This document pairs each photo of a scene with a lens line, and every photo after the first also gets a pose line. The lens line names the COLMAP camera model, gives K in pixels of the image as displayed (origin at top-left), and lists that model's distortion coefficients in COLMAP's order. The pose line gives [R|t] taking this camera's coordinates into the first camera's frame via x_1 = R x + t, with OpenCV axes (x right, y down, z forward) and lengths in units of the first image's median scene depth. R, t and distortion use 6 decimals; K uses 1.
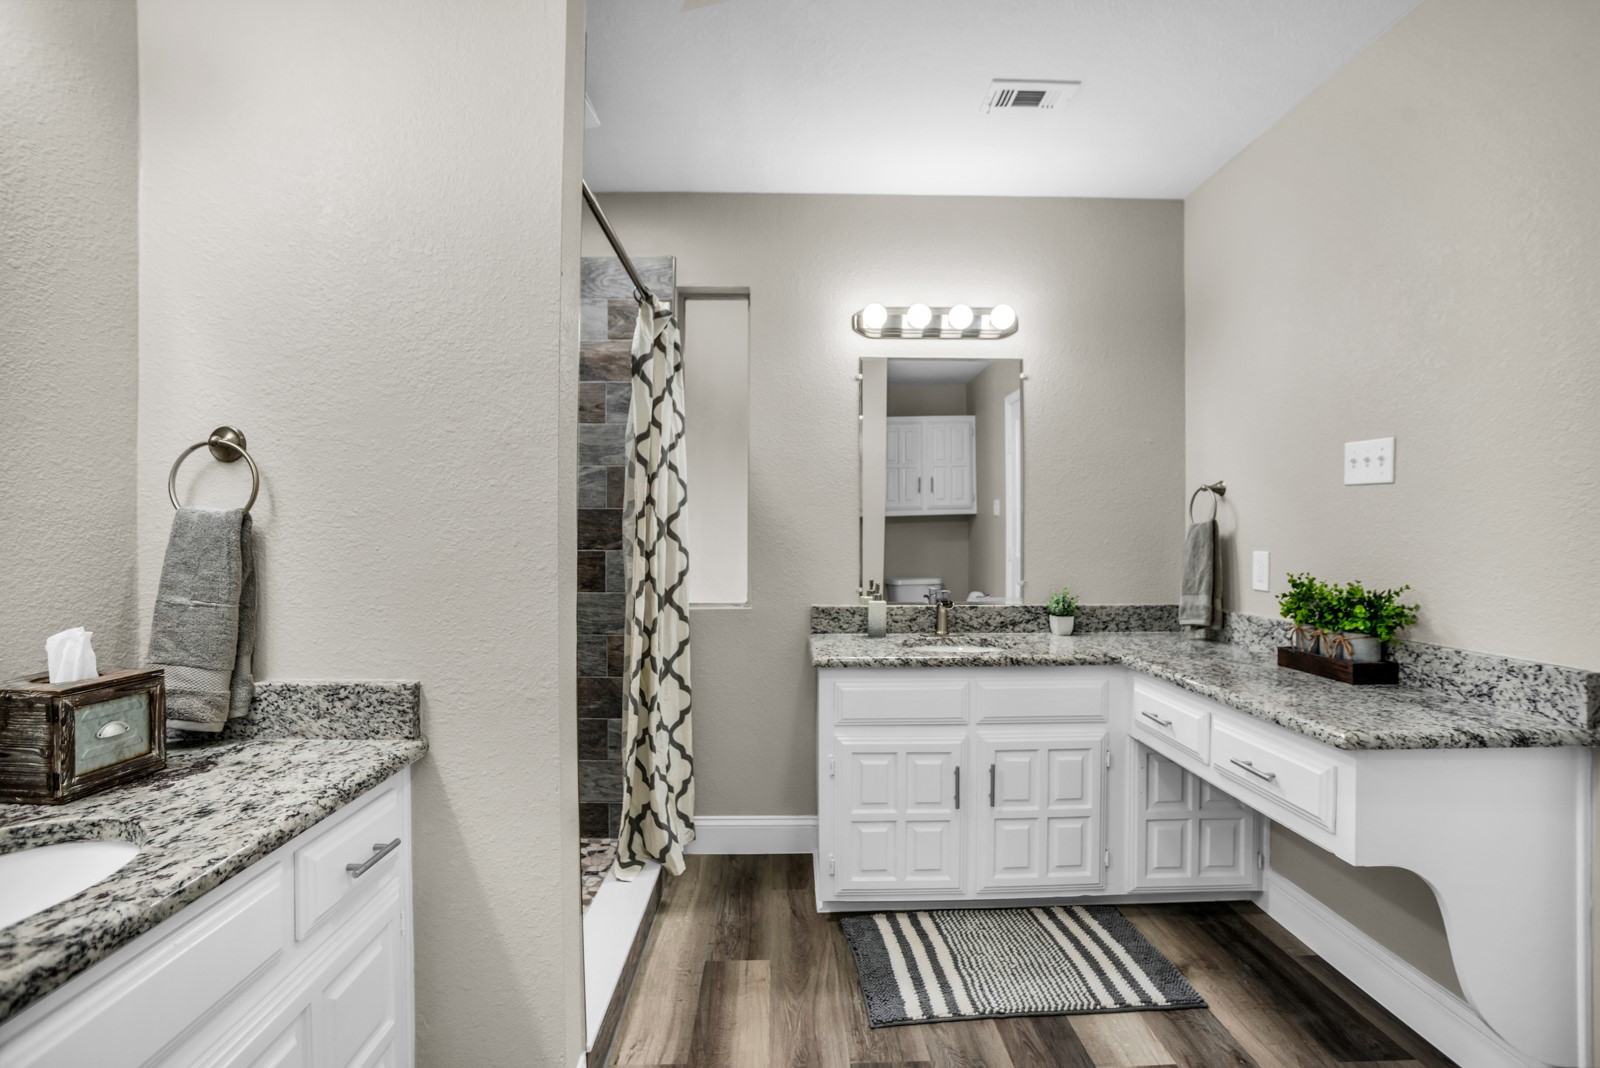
lens RADIAL K [[707.4, 0, 799.2], [0, 707.4, 539.5], [0, 0, 1]] dist [-0.051662, 0.018488]
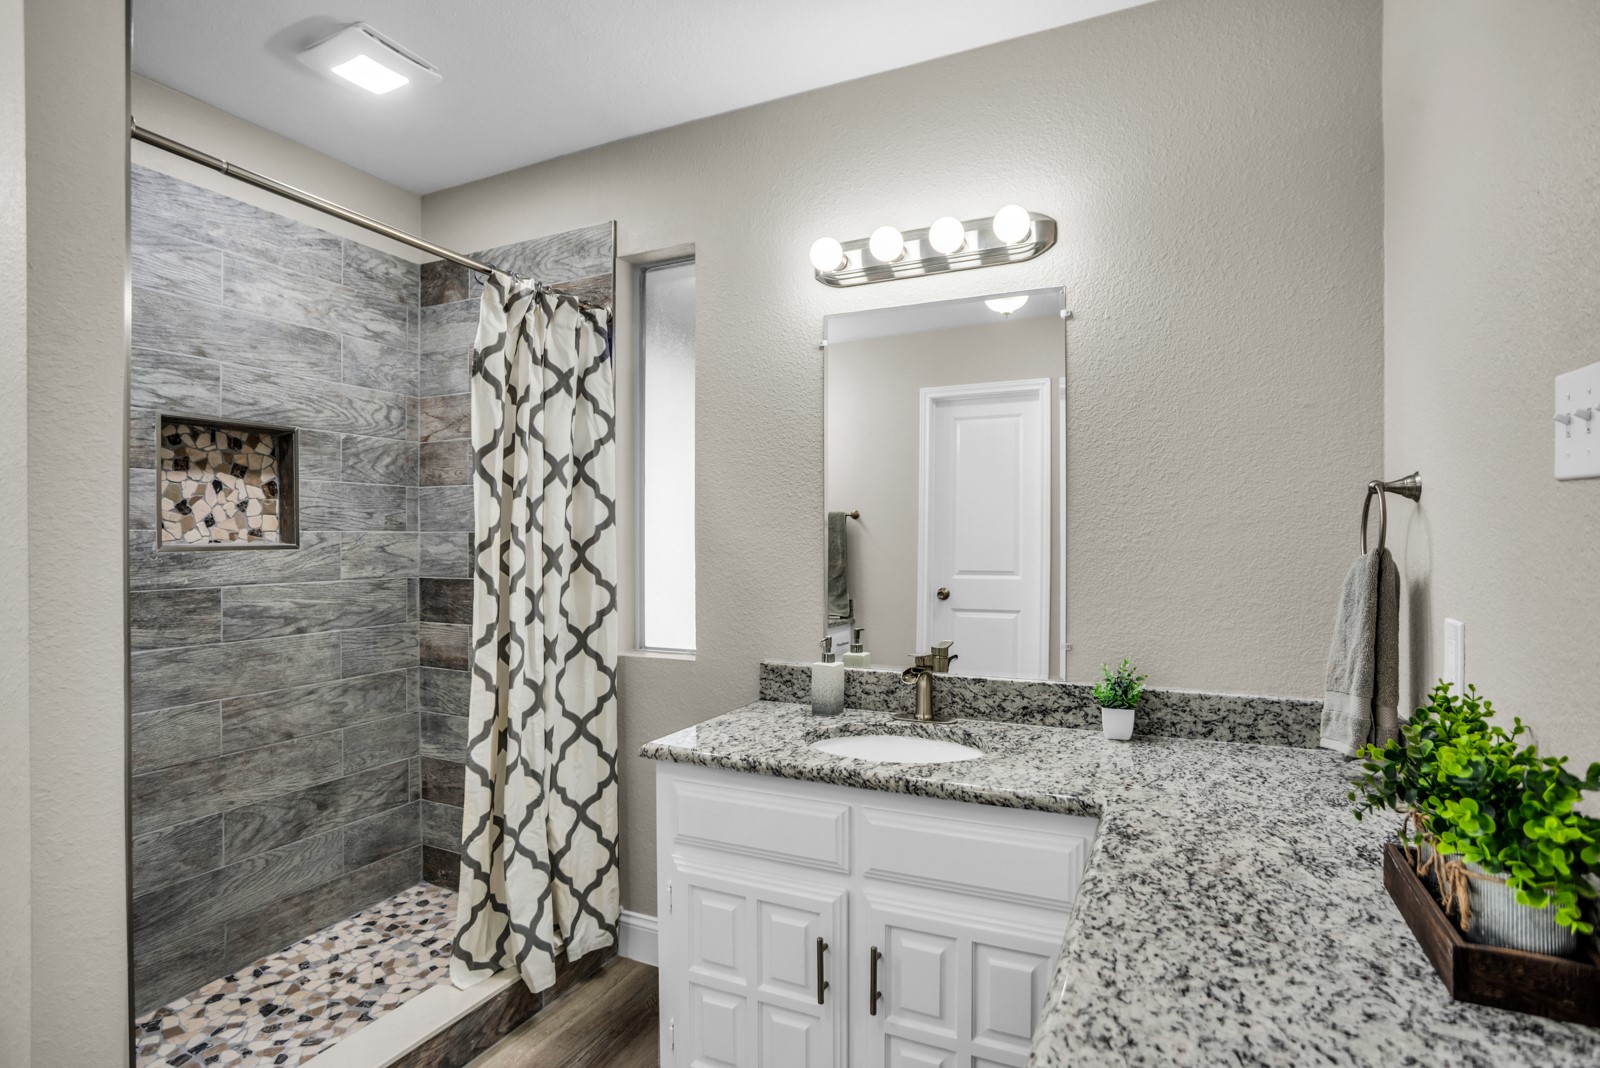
lens RADIAL K [[781.9, 0, 803.2], [0, 781.9, 545.7], [0, 0, 1]] dist [-0.042445, 0.000067]
pose [[0.902385, 0.000392, -0.430930, 0.505656], [-0.001426, 0.999997, -0.002075, -0.031795], [0.430927, 0.002487, 0.902383, 0.351649]]
